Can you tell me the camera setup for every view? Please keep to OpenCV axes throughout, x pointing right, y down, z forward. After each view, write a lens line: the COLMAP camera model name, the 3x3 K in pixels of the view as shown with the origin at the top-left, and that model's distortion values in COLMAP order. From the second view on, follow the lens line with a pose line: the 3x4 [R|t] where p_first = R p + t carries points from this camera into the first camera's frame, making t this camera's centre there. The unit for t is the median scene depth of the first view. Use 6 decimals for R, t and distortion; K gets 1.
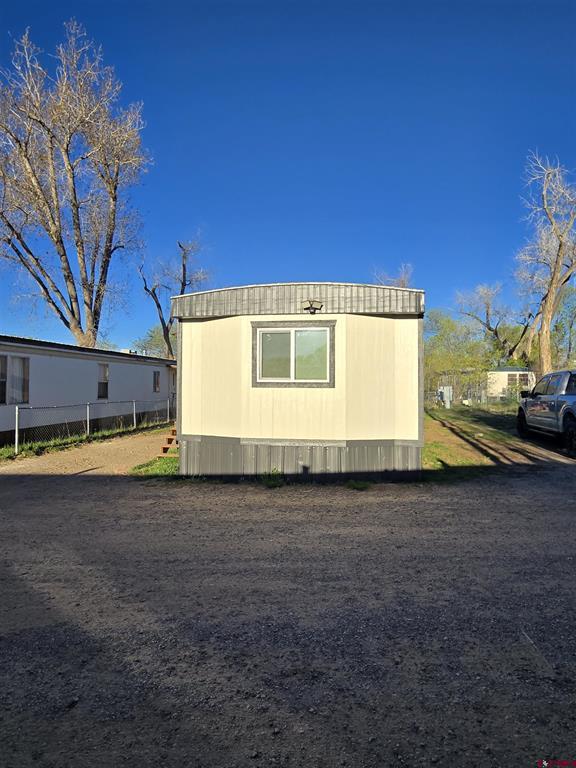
lens RADIAL K [[432.8, 0, 293.2], [0, 432.8, 383.0], [0, 0, 1]] dist [-0.002428, -0.000068]
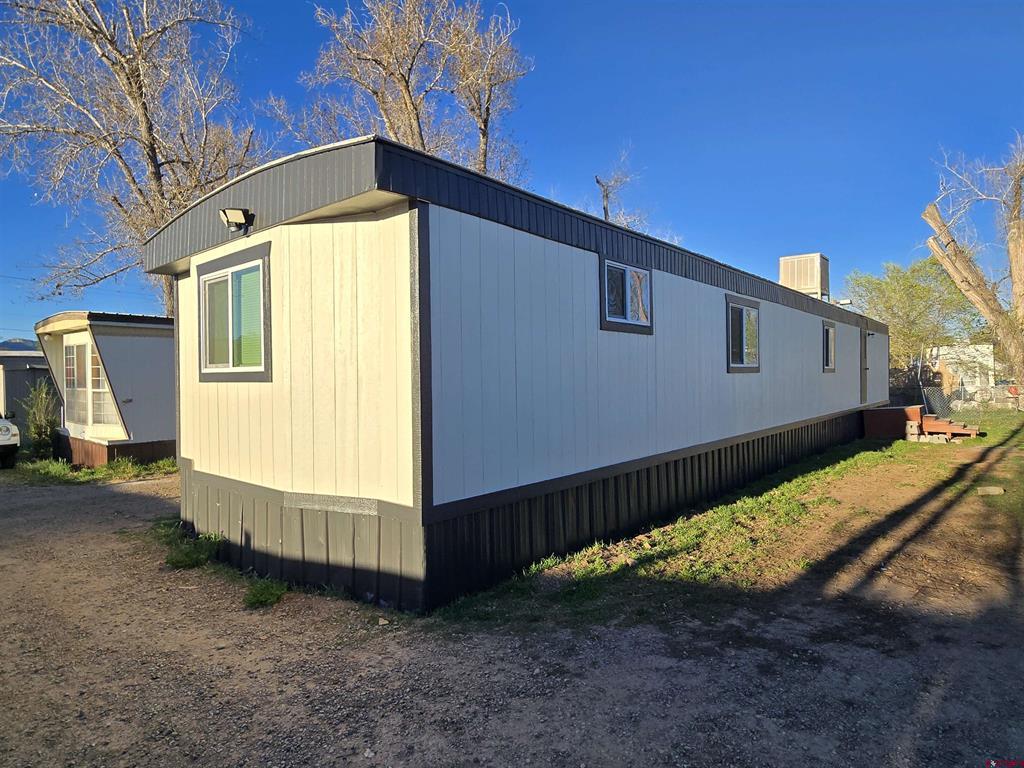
lens RADIAL K [[577.0, 0, 512.0], [0, 577.0, 384.0], [0, 0, 1]] dist [-0.002428, -0.000068]
pose [[0.840645, -0.007350, -0.541537, 0.657684], [0.017129, 0.999768, 0.013021, 0.009565], [0.541316, -0.020222, 0.840576, 0.590807]]
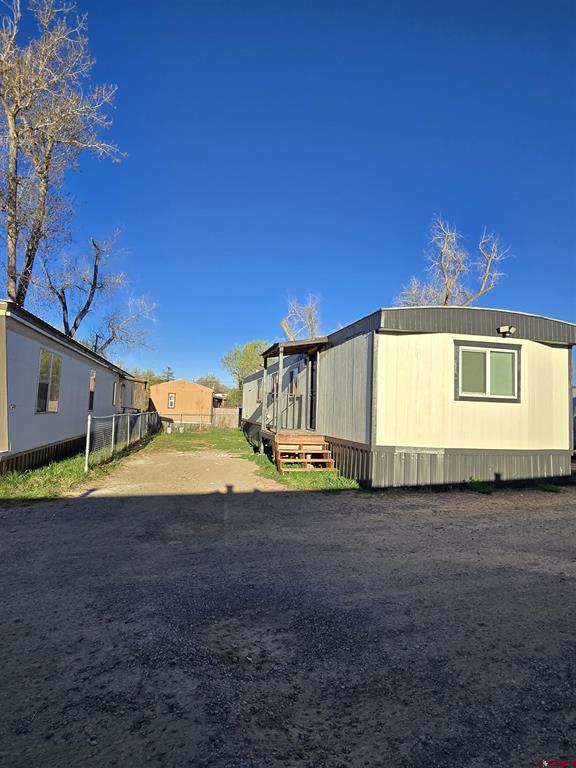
lens RADIAL K [[432.8, 0, 293.2], [0, 432.8, 383.0], [0, 0, 1]] dist [-0.002428, -0.000068]
pose [[0.937329, 0.051019, 0.344691, -0.842233], [-0.032964, 0.997770, -0.058044, 0.042182], [-0.346883, 0.043044, 0.936920, 0.135773]]
